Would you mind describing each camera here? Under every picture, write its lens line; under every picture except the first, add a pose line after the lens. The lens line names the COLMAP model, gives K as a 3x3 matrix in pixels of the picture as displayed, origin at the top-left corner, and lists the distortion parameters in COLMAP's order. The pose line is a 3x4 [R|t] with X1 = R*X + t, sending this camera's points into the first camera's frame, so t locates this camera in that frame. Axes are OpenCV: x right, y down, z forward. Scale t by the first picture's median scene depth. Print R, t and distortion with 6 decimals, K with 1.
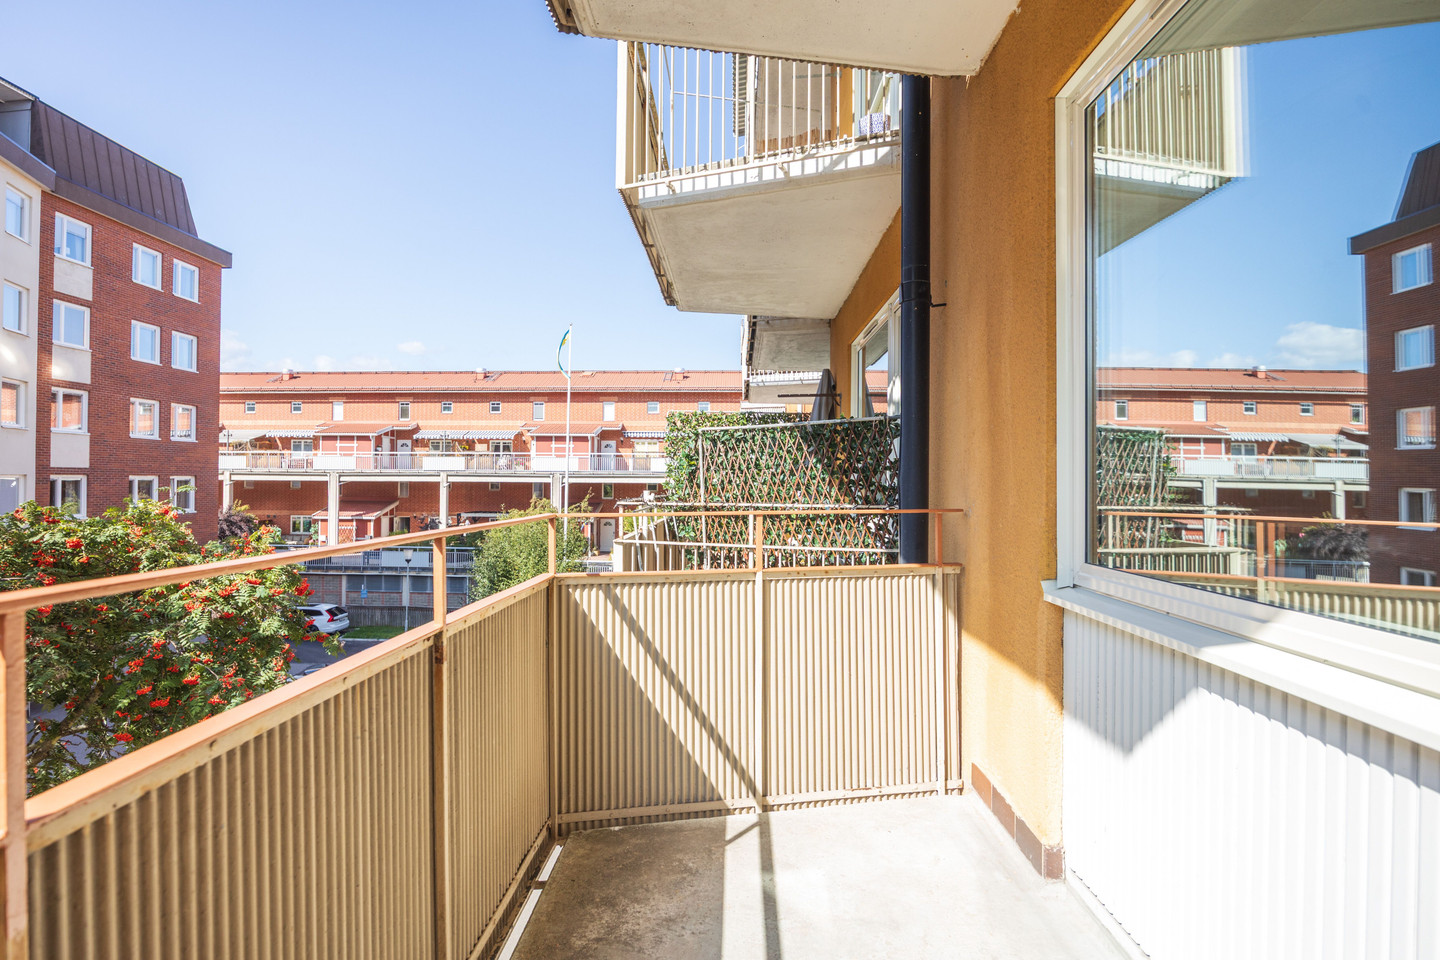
lens RADIAL K [[763.3, 0, 679.7], [0, 763.3, 468.9], [0, 0, 1]] dist [-0.008630, -0.000354]
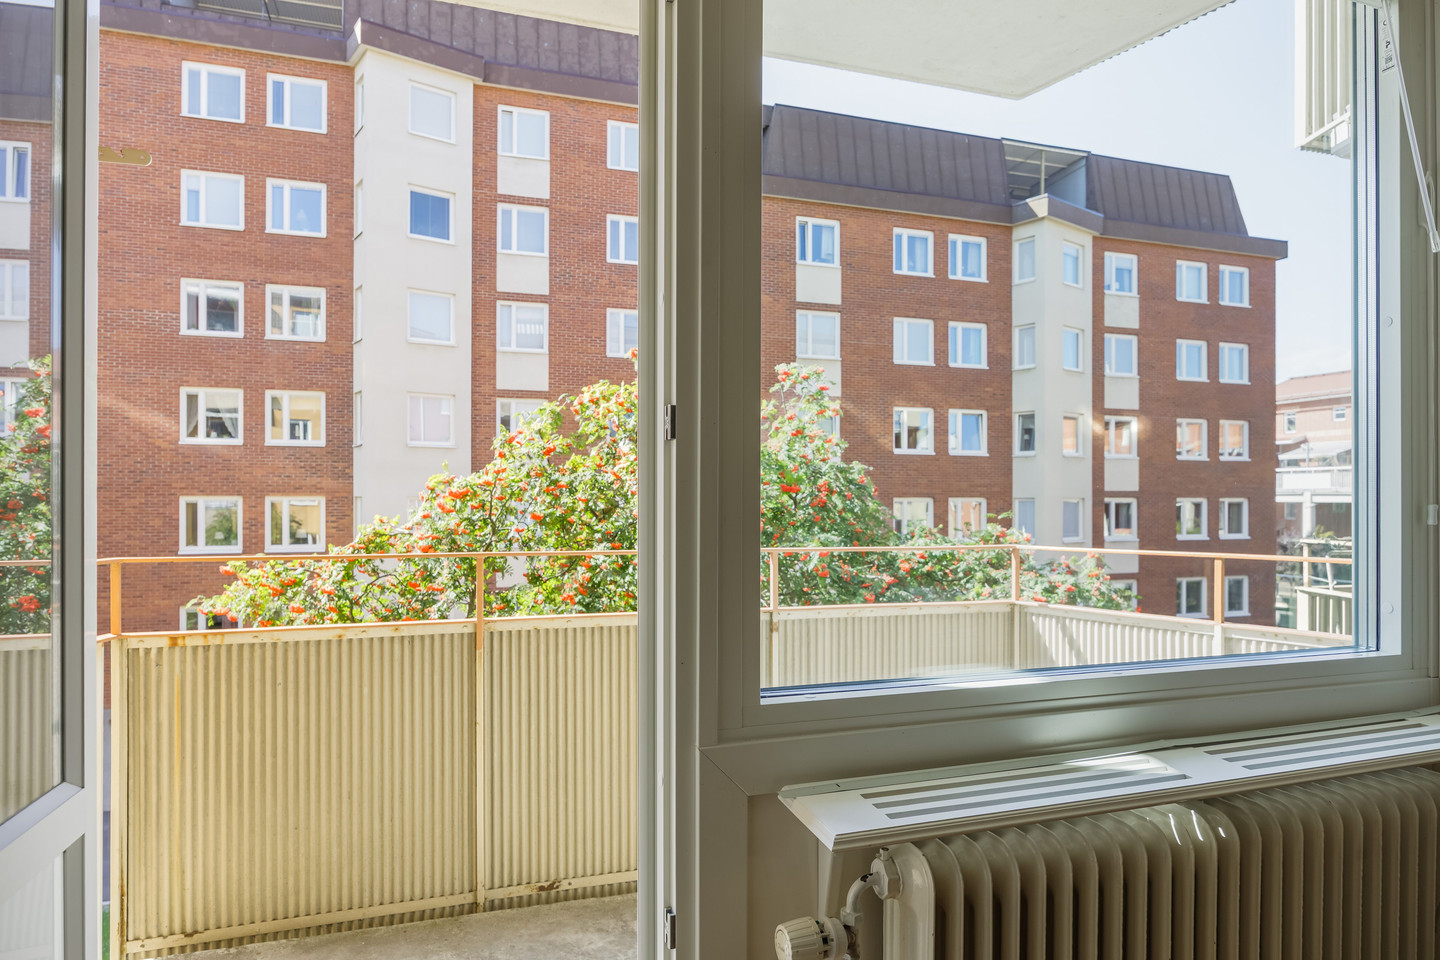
lens RADIAL K [[890.5, 0, 720.0], [0, 890.5, 485.5], [0, 0, 1]] dist [0.001069, -0.000671]
pose [[0.377307, -0.018948, -0.925894, 0.114623], [0.017193, 0.999762, -0.013454, -0.002081], [0.925928, -0.010843, 0.377543, 0.016019]]
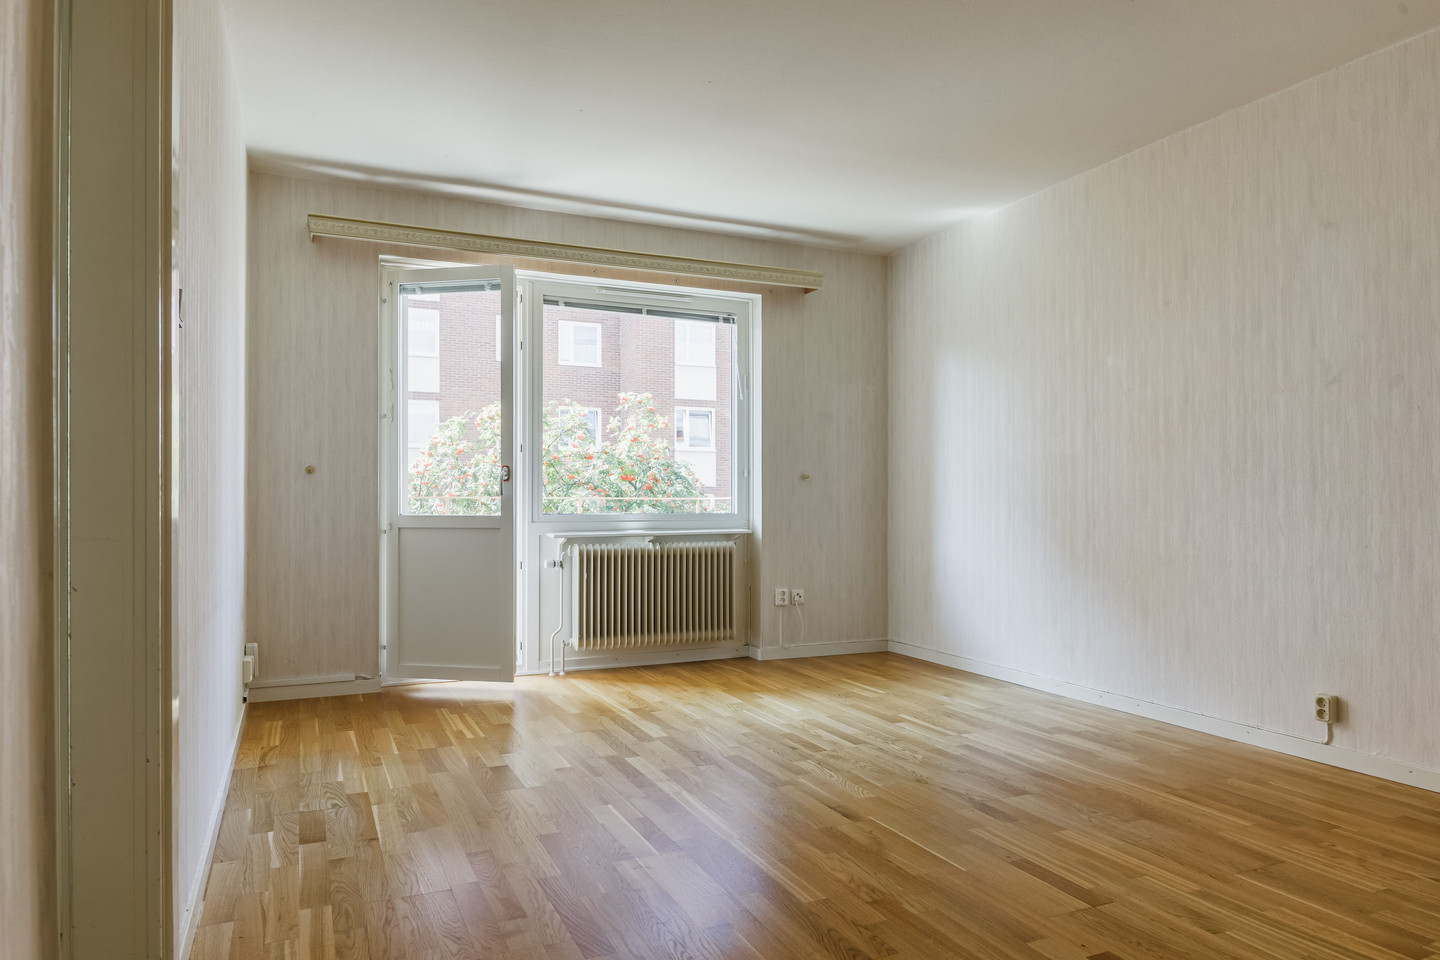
lens RADIAL K [[937.3, 0, 722.9], [0, 937.3, 486.9], [0, 0, 1]] dist [0.006927, -0.008345]
pose [[0.480314, -0.016331, -0.876944, 0.558722], [0.016785, 0.999815, -0.009426, 0.017242], [0.876936, -0.010192, 0.480499, -0.111540]]
